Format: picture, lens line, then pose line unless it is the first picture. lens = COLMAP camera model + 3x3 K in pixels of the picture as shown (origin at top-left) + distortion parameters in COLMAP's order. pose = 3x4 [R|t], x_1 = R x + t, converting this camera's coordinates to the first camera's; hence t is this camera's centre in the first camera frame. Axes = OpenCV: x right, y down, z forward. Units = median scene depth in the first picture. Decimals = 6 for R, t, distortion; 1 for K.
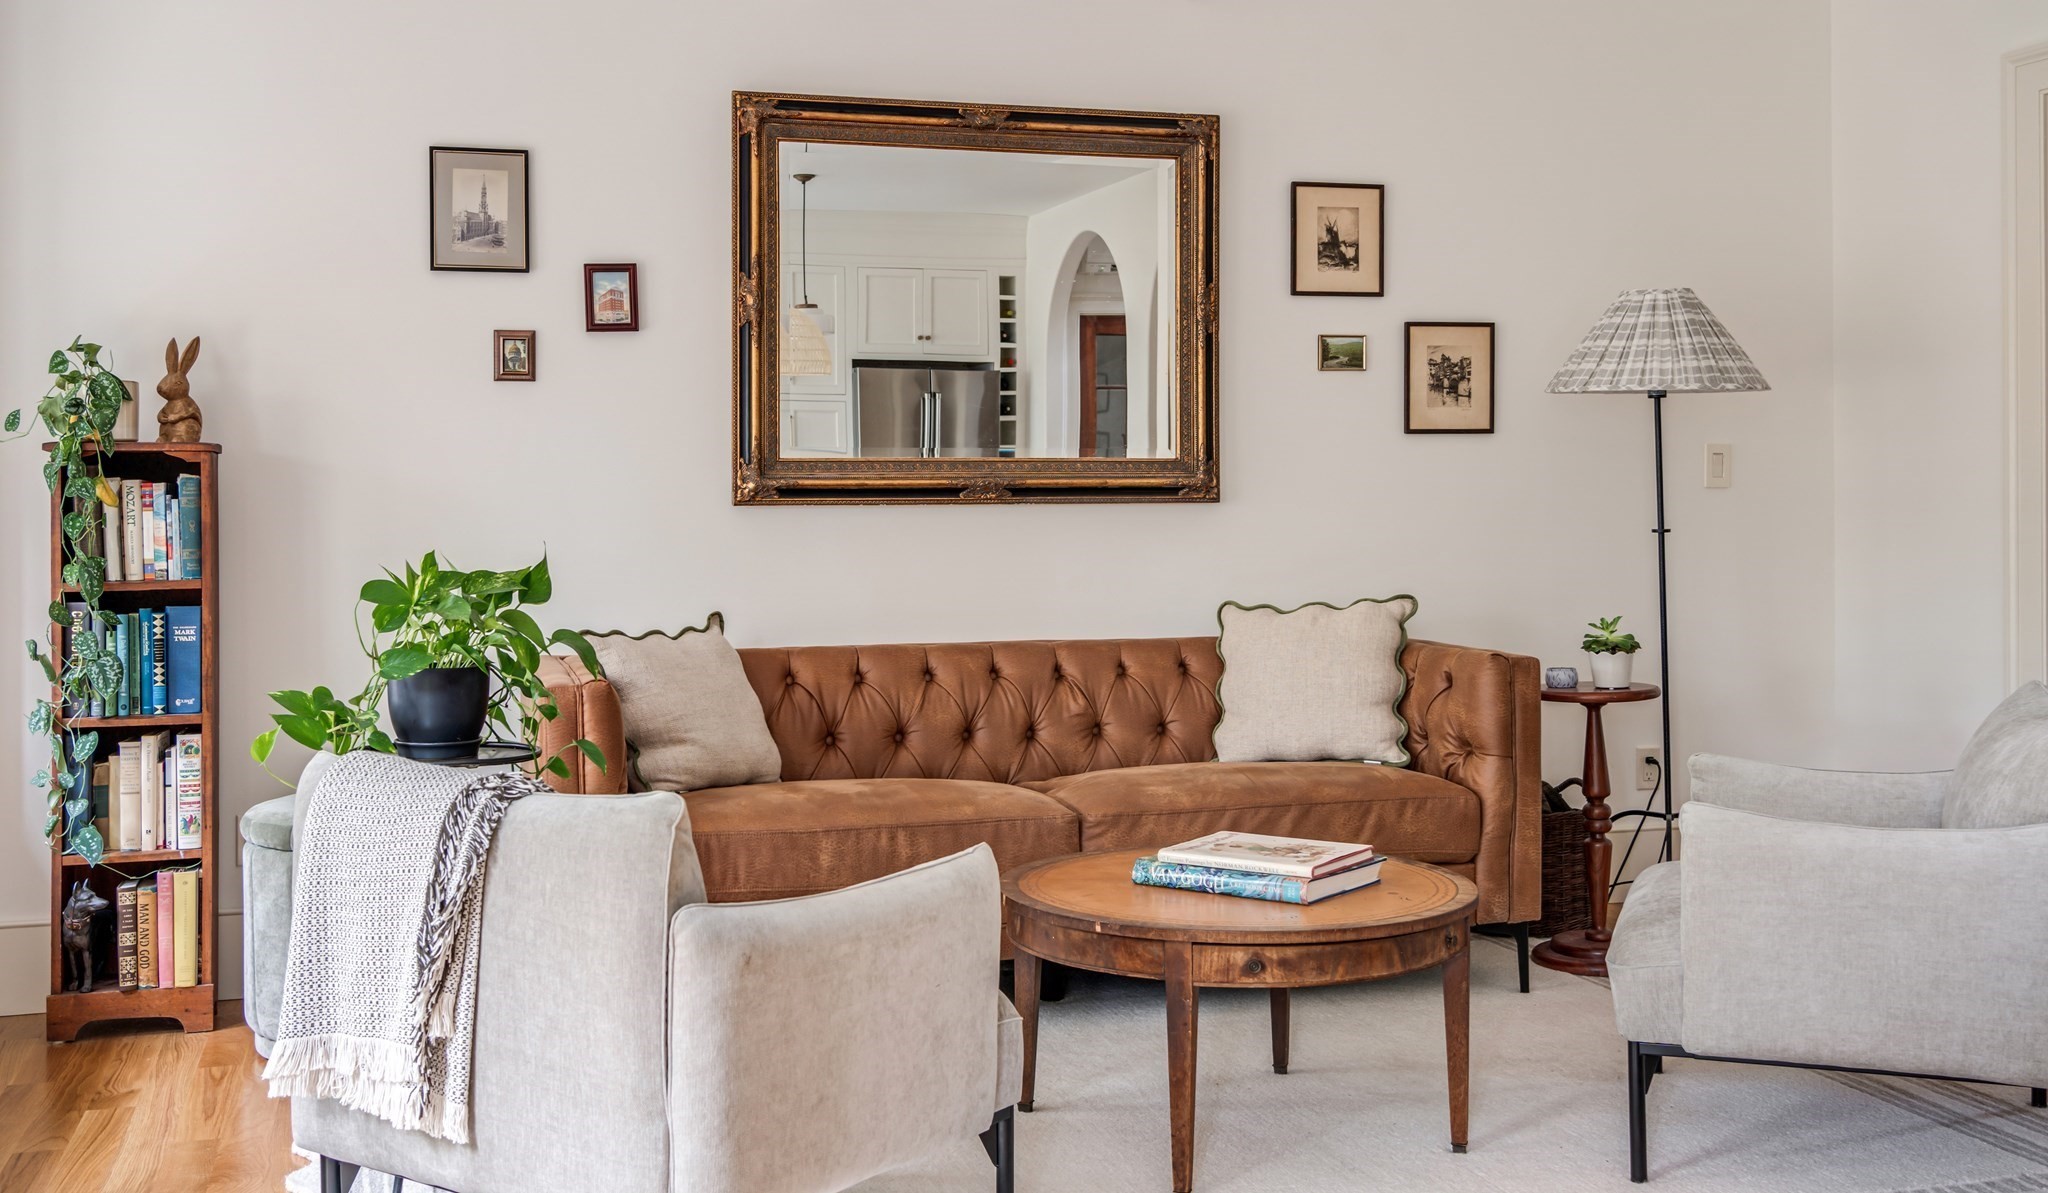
lens RADIAL K [[2081.2, 0, 1004.9], [0, 2081.2, 481.1], [0, 0, 1]] dist [0.004918, 0.000000]
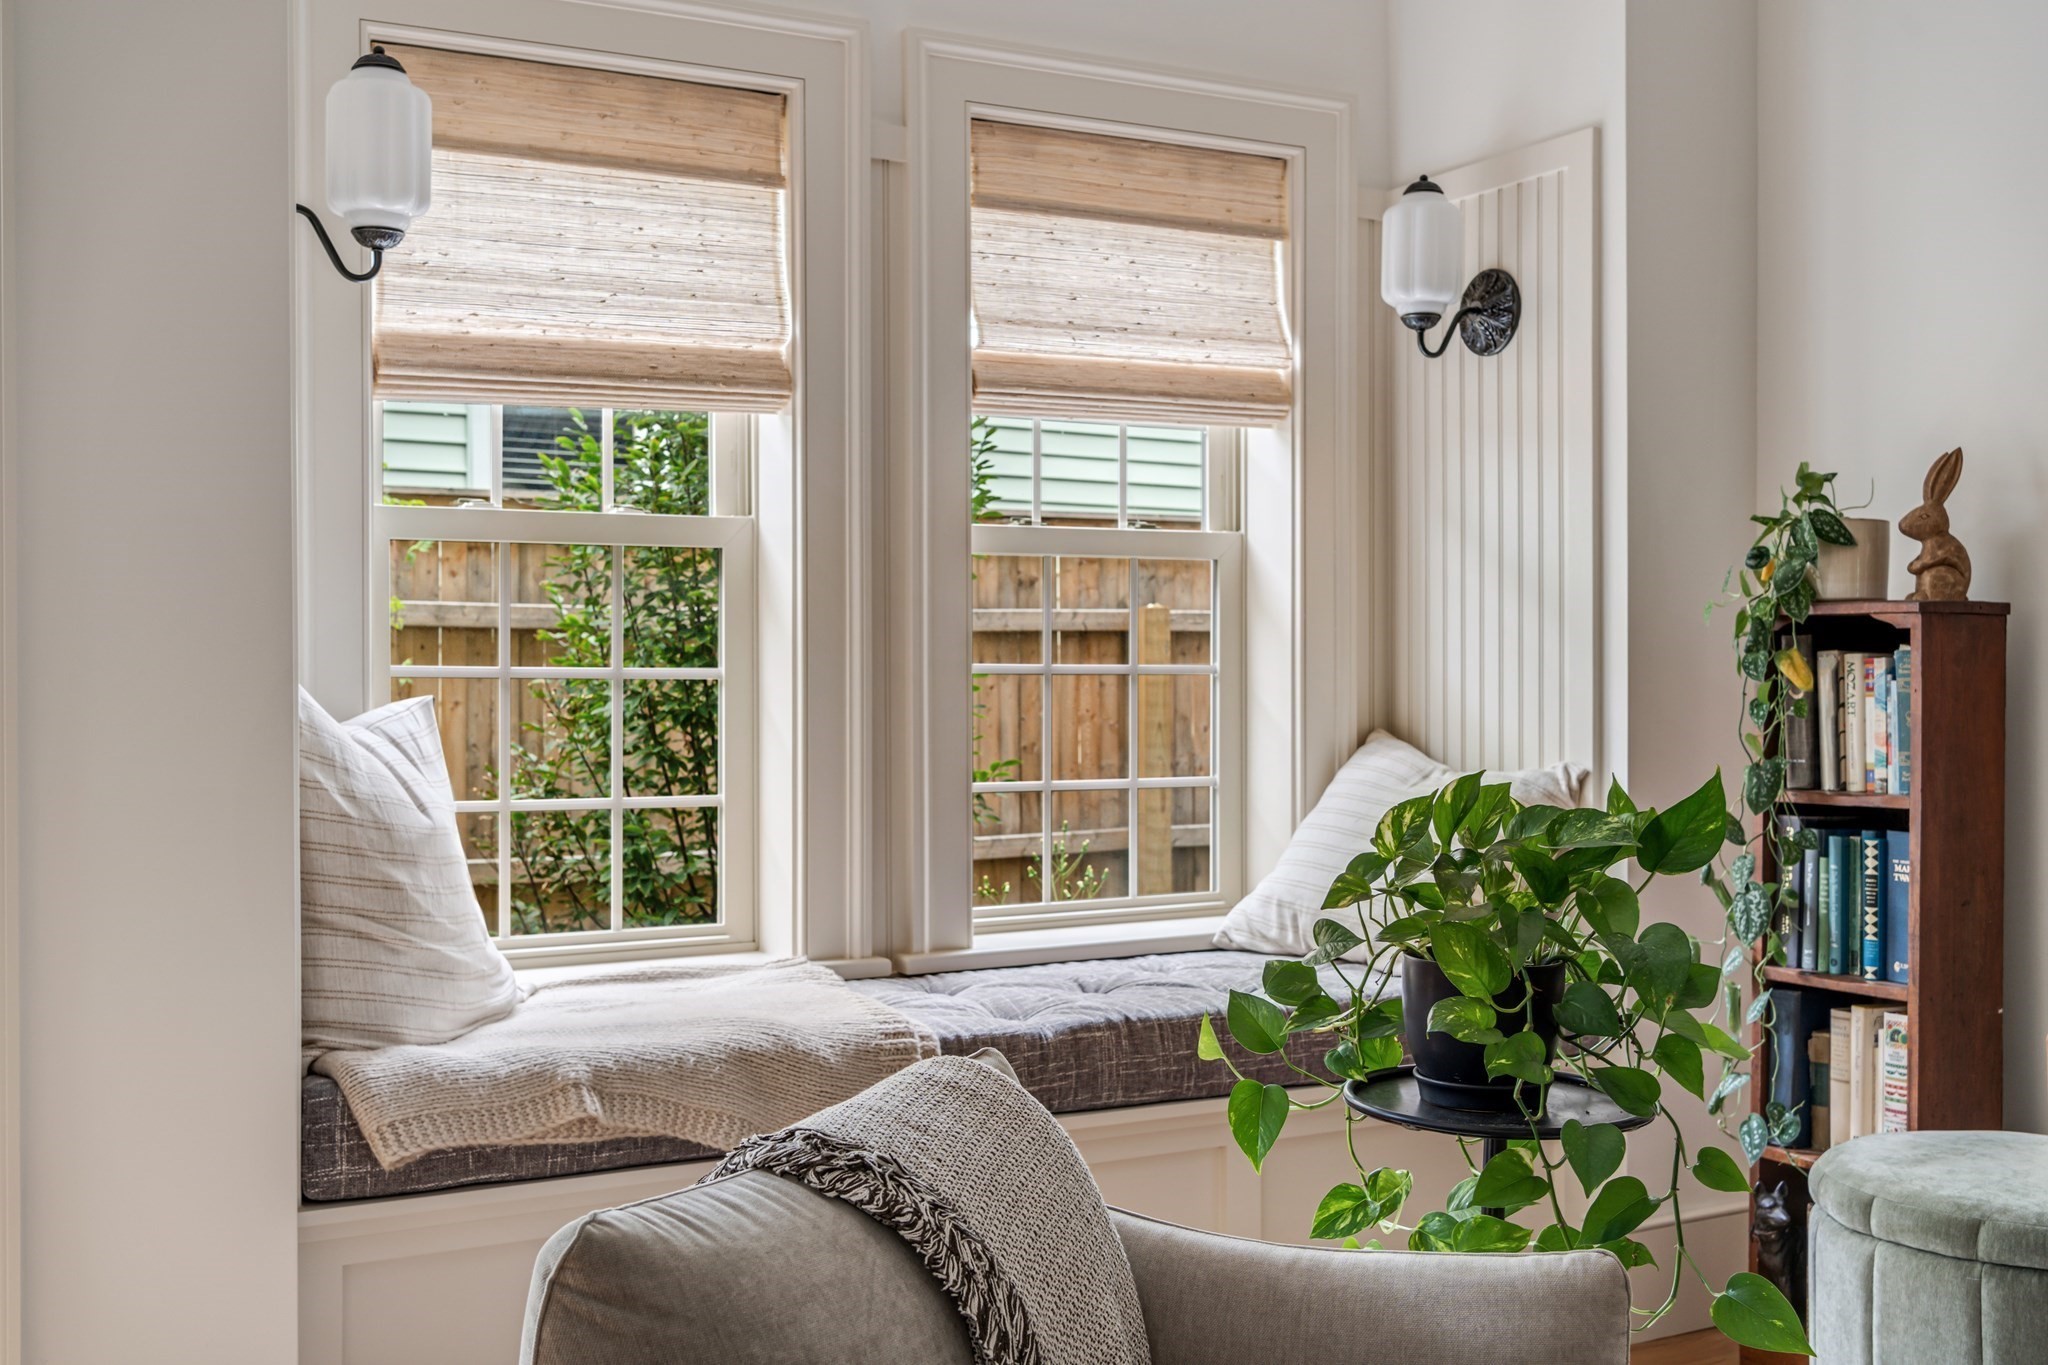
lens RADIAL K [[2080.2, 0, 999.0], [0, 2080.2, 685.5], [0, 0, 1]] dist [-0.002033, 0.000000]
pose [[0.201917, 0.010897, -0.979342, 0.213403], [0.007209, 0.999894, 0.012612, -0.000656], [0.979376, -0.009607, 0.201817, 0.510104]]
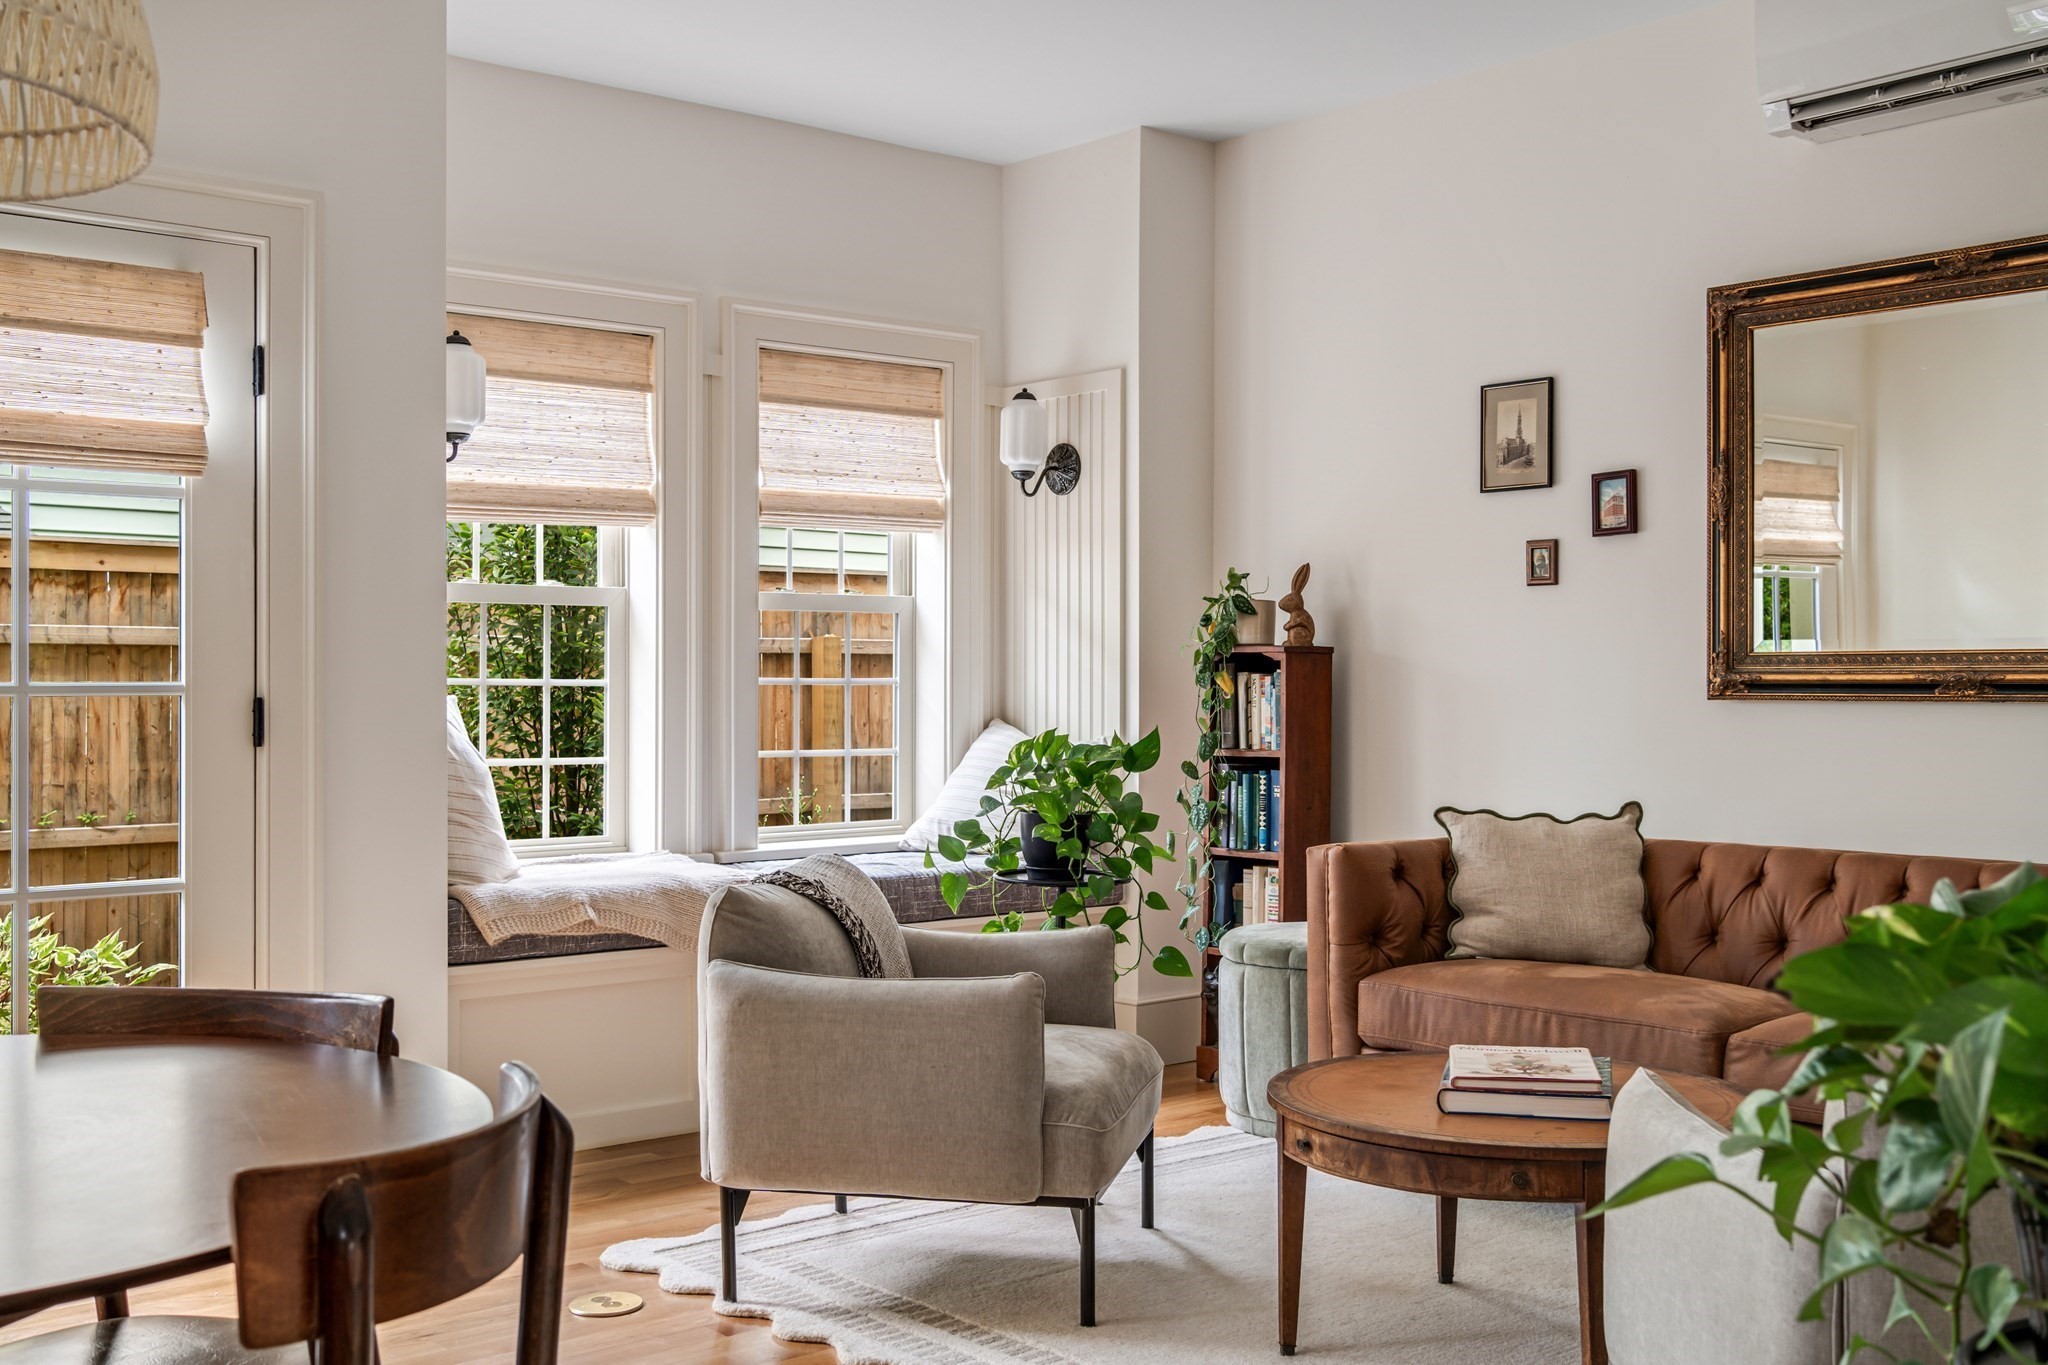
lens RADIAL K [[2080.2, 0, 1036.4], [0, 2080.2, 676.8], [0, 0, 1]] dist [-0.002033, 0.000000]
pose [[0.406014, 0.003212, -0.913861, 0.677034], [0.002086, 0.999988, 0.004442, -0.004513], [0.913864, -0.003709, 0.406003, 0.300962]]
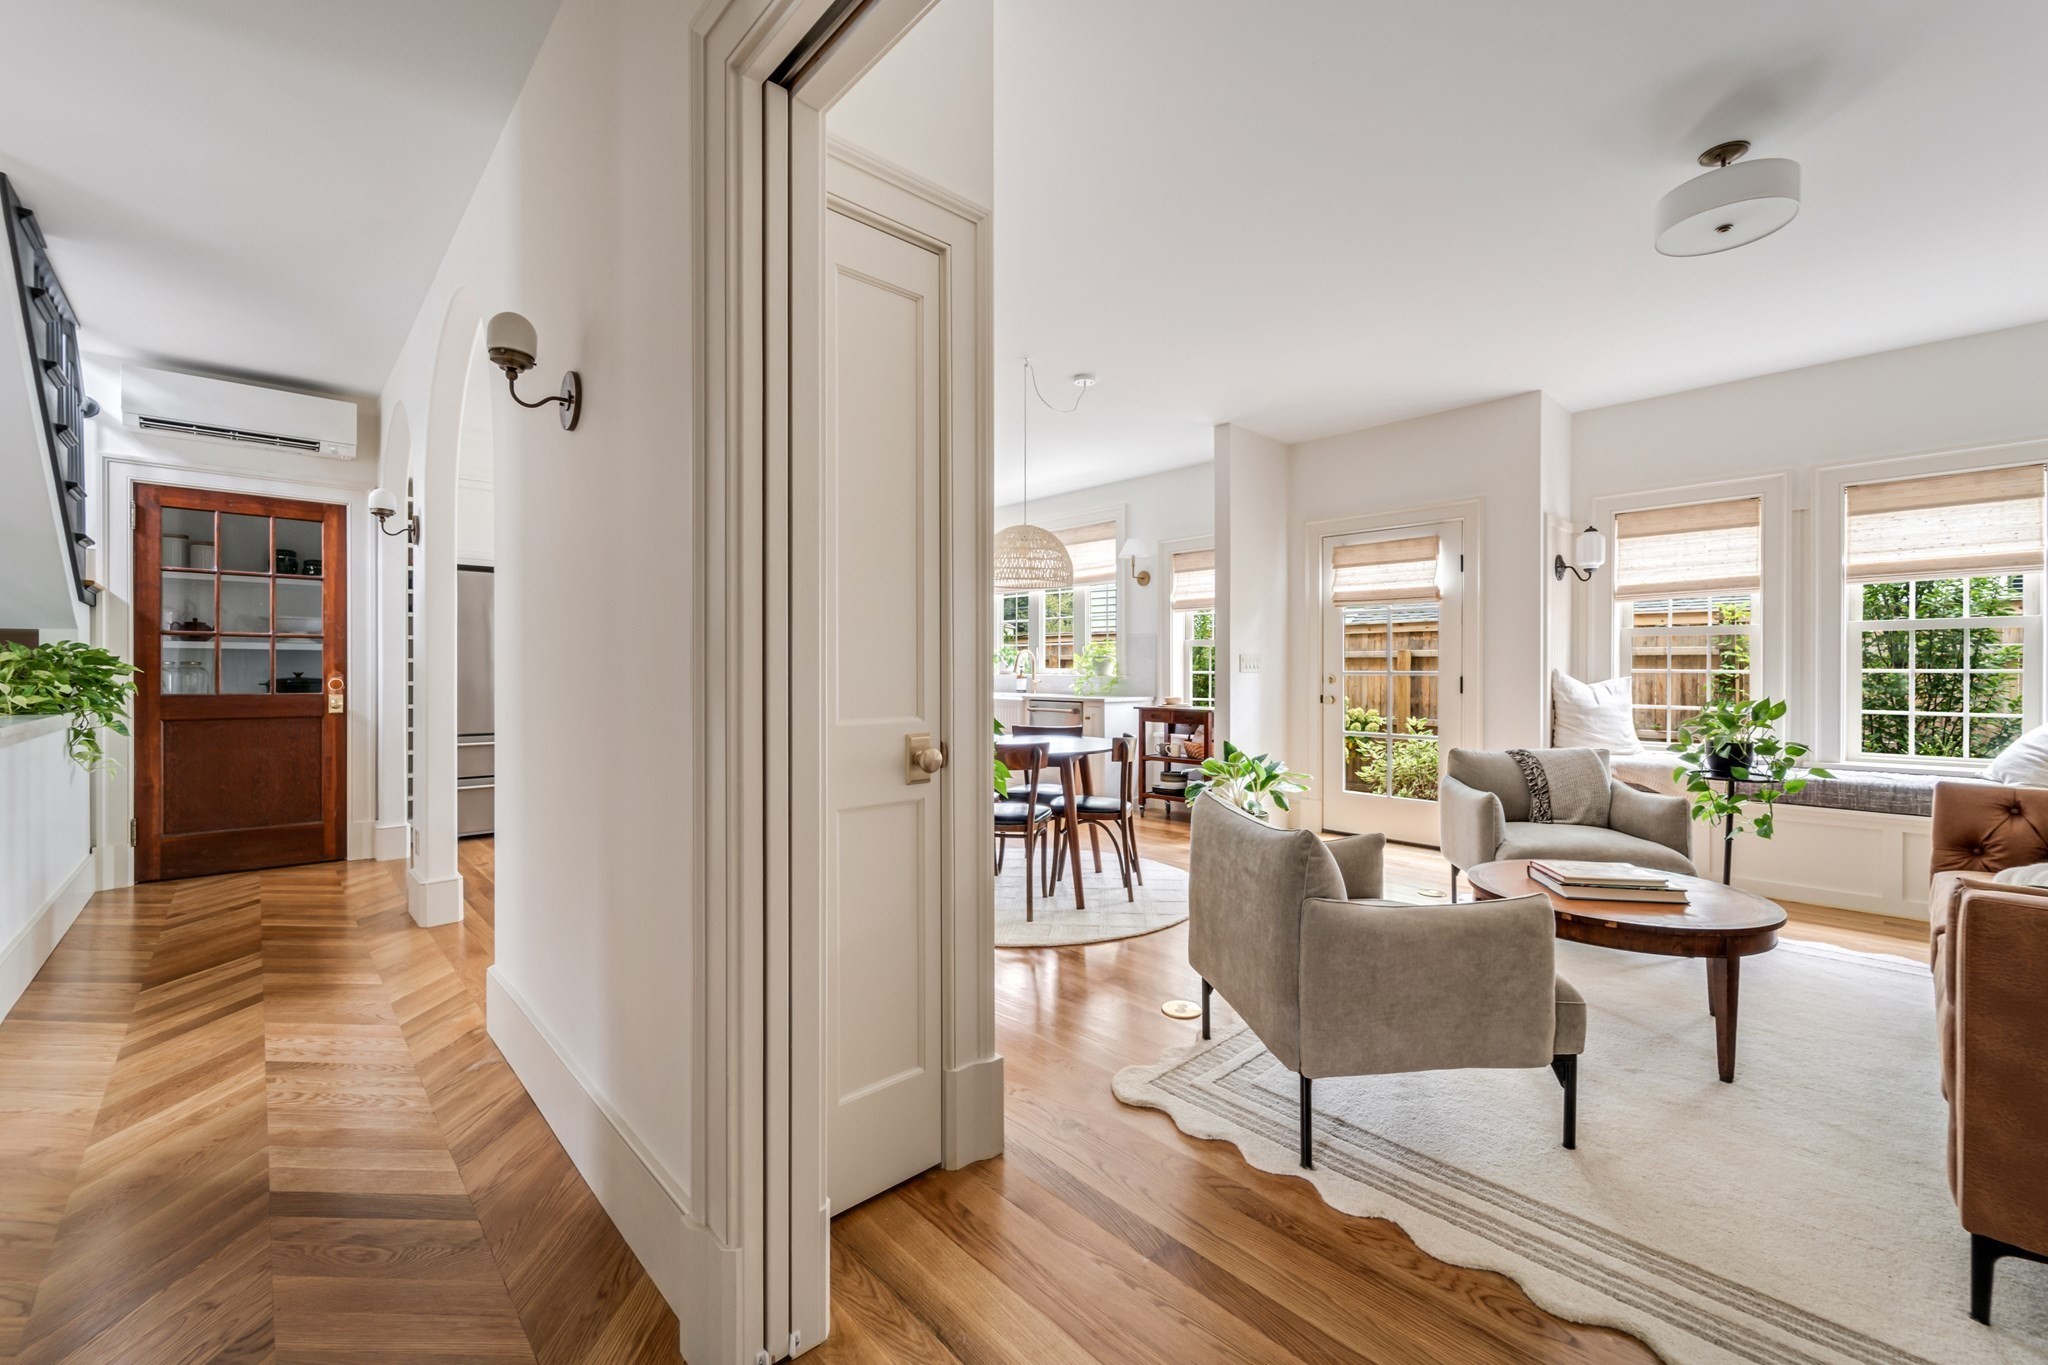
lens RADIAL K [[829.6, 0, 1032.5], [0, 829.6, 671.6], [0, 0, 1]] dist [0.002245, -0.002323]
pose [[-0.896464, 0.005886, -0.443078, 0.664684], [0.006365, 0.999980, 0.000406, -0.001780], [0.443071, -0.002456, -0.896483, 1.064941]]
